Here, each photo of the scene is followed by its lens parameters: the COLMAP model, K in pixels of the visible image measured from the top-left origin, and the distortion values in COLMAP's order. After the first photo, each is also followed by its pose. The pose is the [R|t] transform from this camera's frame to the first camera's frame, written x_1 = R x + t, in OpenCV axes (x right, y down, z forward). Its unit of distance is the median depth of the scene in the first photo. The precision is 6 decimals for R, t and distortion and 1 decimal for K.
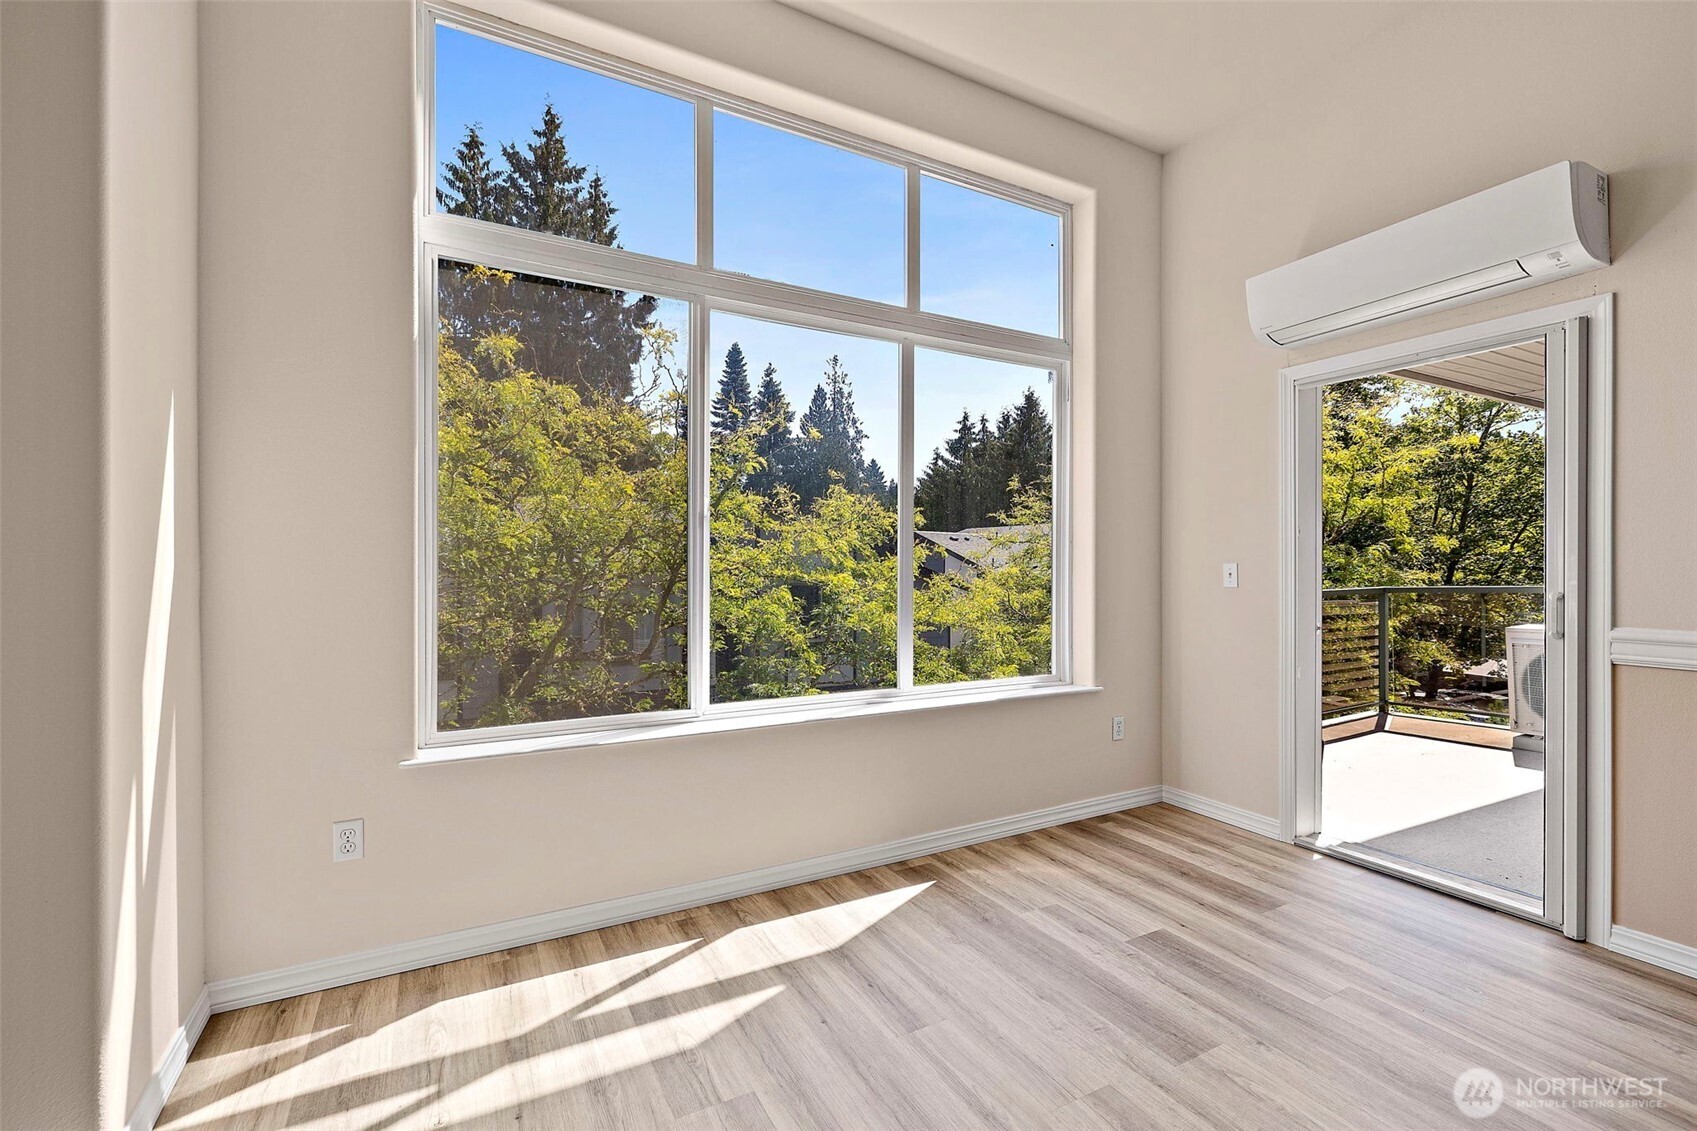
lens RADIAL K [[691.2, 0, 848.5], [0, 691.2, 565.5], [0, 0, 1]] dist [0.000420, 0.000223]
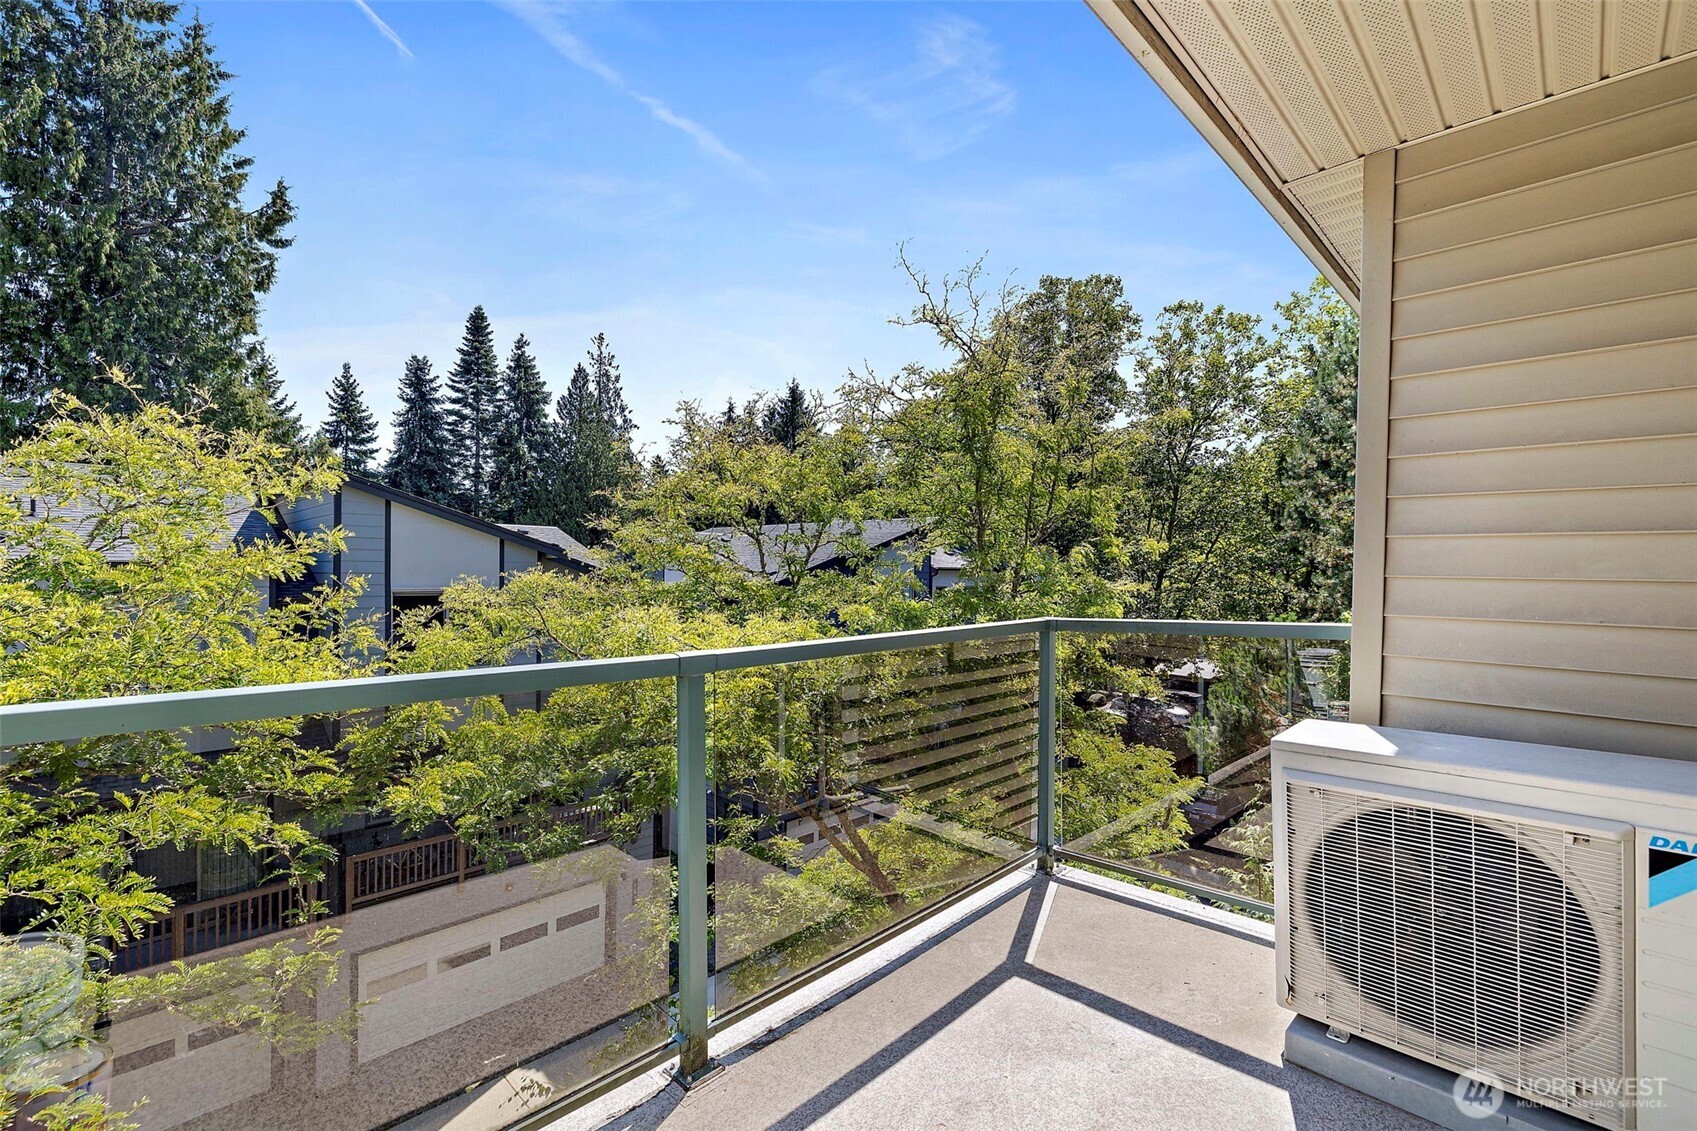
lens RADIAL K [[641.6, 0, 903.0], [0, 641.6, 573.2], [0, 0, 1]] dist [0.000375, 0.000178]
pose [[0.944260, 0.007078, 0.329124, 0.110821], [-0.008365, 0.999962, 0.002495, -0.000258], [-0.329093, -0.005109, 0.944284, 0.126945]]
